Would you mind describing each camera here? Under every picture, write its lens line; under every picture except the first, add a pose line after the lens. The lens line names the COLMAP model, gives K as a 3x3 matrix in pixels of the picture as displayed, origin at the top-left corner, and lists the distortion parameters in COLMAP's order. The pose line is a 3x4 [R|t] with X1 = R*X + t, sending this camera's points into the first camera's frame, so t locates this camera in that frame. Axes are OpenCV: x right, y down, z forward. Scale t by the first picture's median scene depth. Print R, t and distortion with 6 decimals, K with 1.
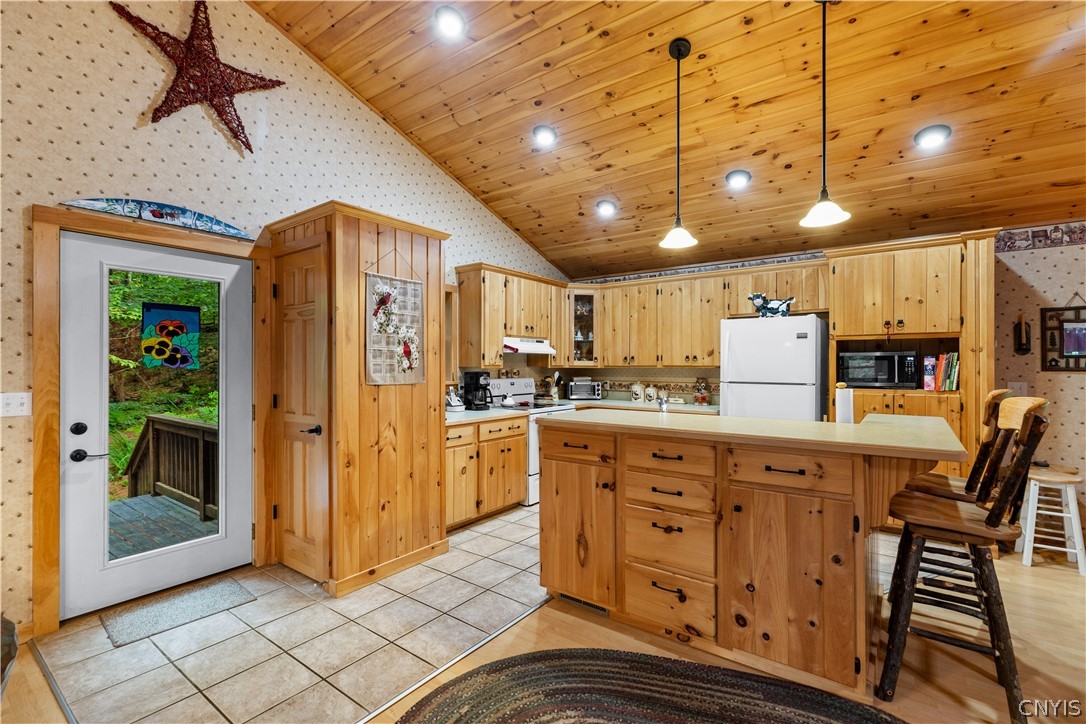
lens RADIAL K [[488.2, 0, 549.8], [0, 488.2, 362.8], [0, 0, 1]] dist [0.003505, 0.000625]
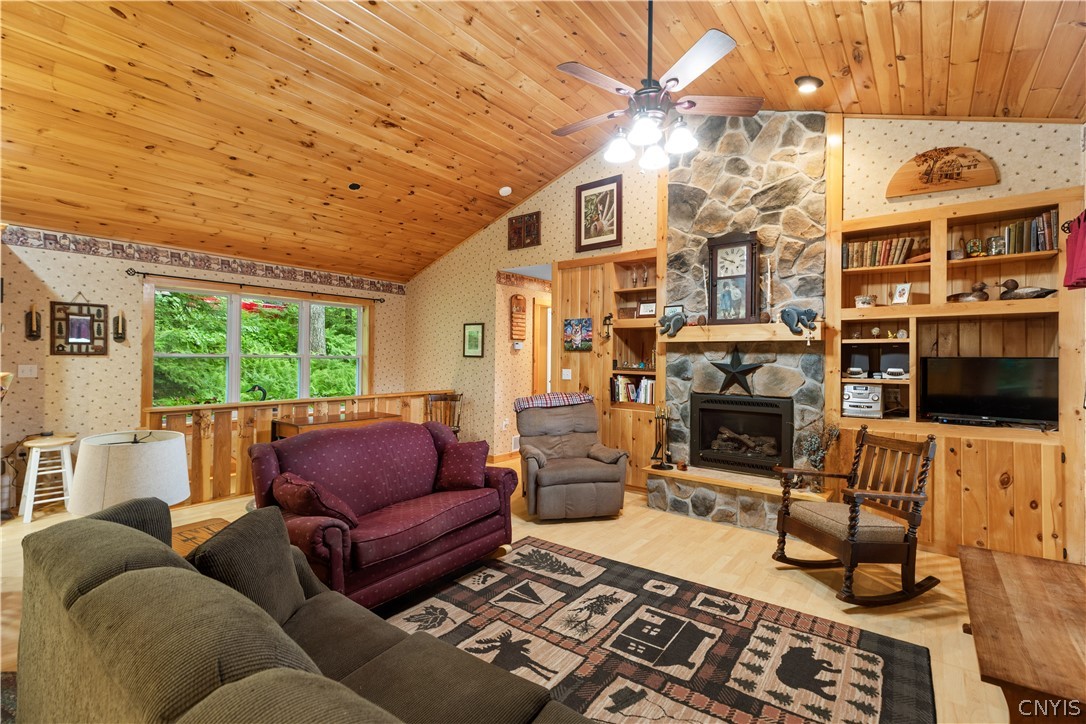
lens RADIAL K [[488.2, 0, 555.3], [0, 488.2, 352.7], [0, 0, 1]] dist [0.003505, 0.000625]
pose [[0.026948, 0.008710, 0.999599, -0.160032], [-0.011200, 0.999902, -0.008411, 0.009424], [-0.999574, -0.010969, 0.027043, -0.282674]]
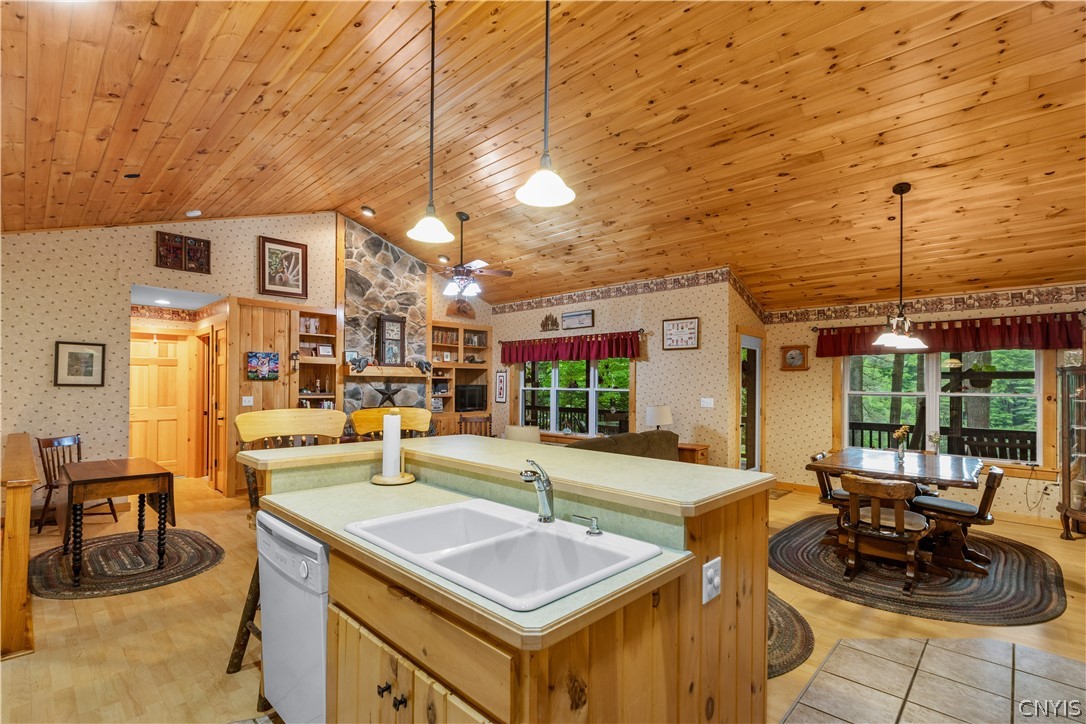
lens RADIAL K [[488.2, 0, 537.2], [0, 488.2, 383.6], [0, 0, 1]] dist [0.003505, 0.000625]
pose [[-0.990464, -0.010840, 0.137346, 0.177821], [-0.011134, 0.999937, -0.001369, -0.007589], [-0.137323, -0.002885, -0.990522, 1.490282]]
